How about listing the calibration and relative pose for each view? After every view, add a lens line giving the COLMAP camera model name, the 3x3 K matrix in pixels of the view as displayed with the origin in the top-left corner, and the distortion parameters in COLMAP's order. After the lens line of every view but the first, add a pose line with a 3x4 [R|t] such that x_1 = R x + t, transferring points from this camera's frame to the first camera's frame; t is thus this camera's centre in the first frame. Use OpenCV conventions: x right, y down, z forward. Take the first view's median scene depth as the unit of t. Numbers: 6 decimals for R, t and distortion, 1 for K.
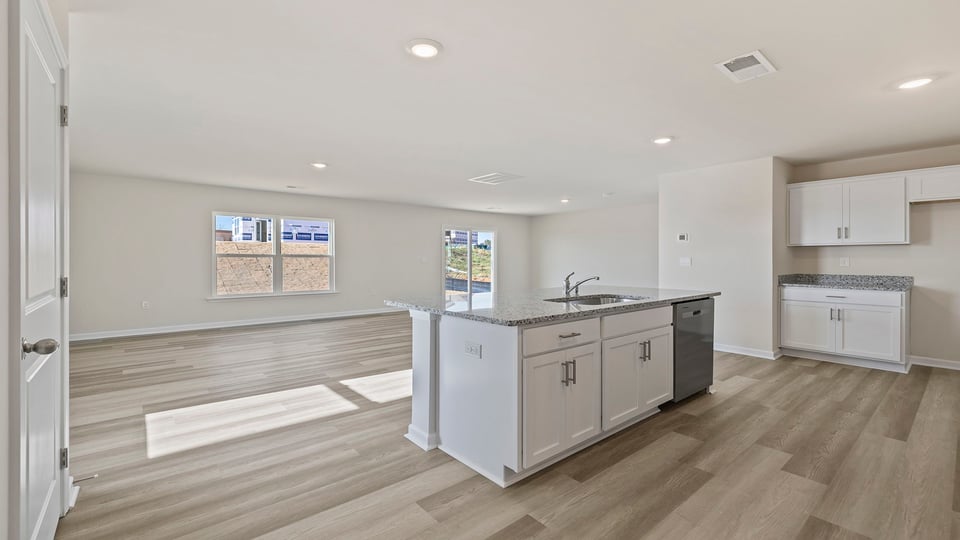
lens RADIAL K [[410.0, 0, 472.5], [0, 410.0, 258.1], [0, 0, 1]] dist [0.002130, -0.000396]
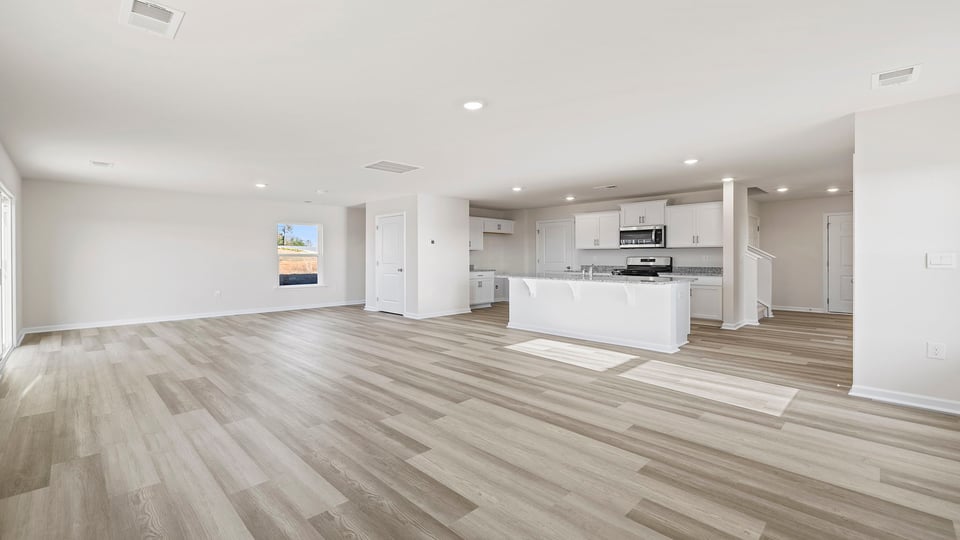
lens RADIAL K [[410.0, 0, 472.5], [0, 410.0, 258.1], [0, 0, 1]] dist [0.002130, -0.000396]
pose [[-0.089200, -0.002421, 0.996011, -1.178967], [0.000811, 0.999997, 0.002503, 0.002453], [-0.996013, 0.001031, -0.089198, 1.265616]]
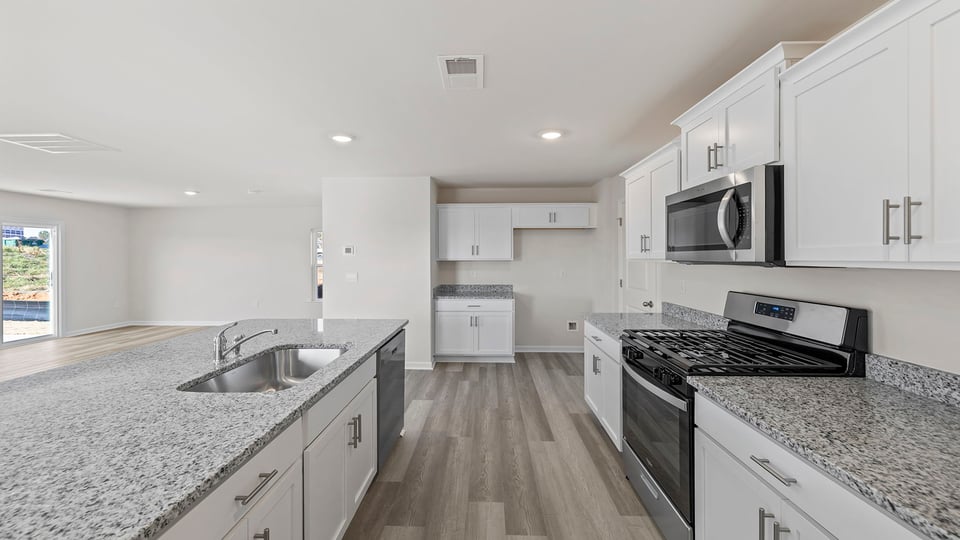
lens RADIAL K [[410.0, 0, 472.5], [0, 410.0, 258.1], [0, 0, 1]] dist [0.002130, -0.000396]
pose [[0.666225, -0.002160, 0.745748, 0.020814], [0.000982, 0.999997, 0.002019, -0.044936], [-0.745750, -0.000613, 0.666225, 0.241732]]
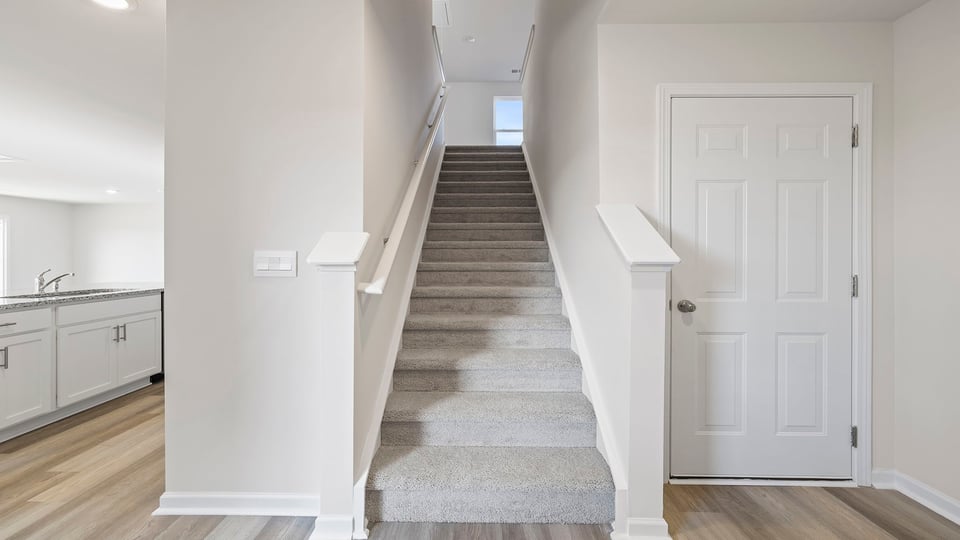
lens RADIAL K [[410.0, 0, 472.5], [0, 410.0, 258.1], [0, 0, 1]] dist [0.002130, -0.000396]
pose [[0.655896, -0.002008, 0.754849, 0.129085], [-0.001455, 0.999991, 0.003925, 0.001724], [-0.754850, -0.003672, 0.655887, -0.364508]]
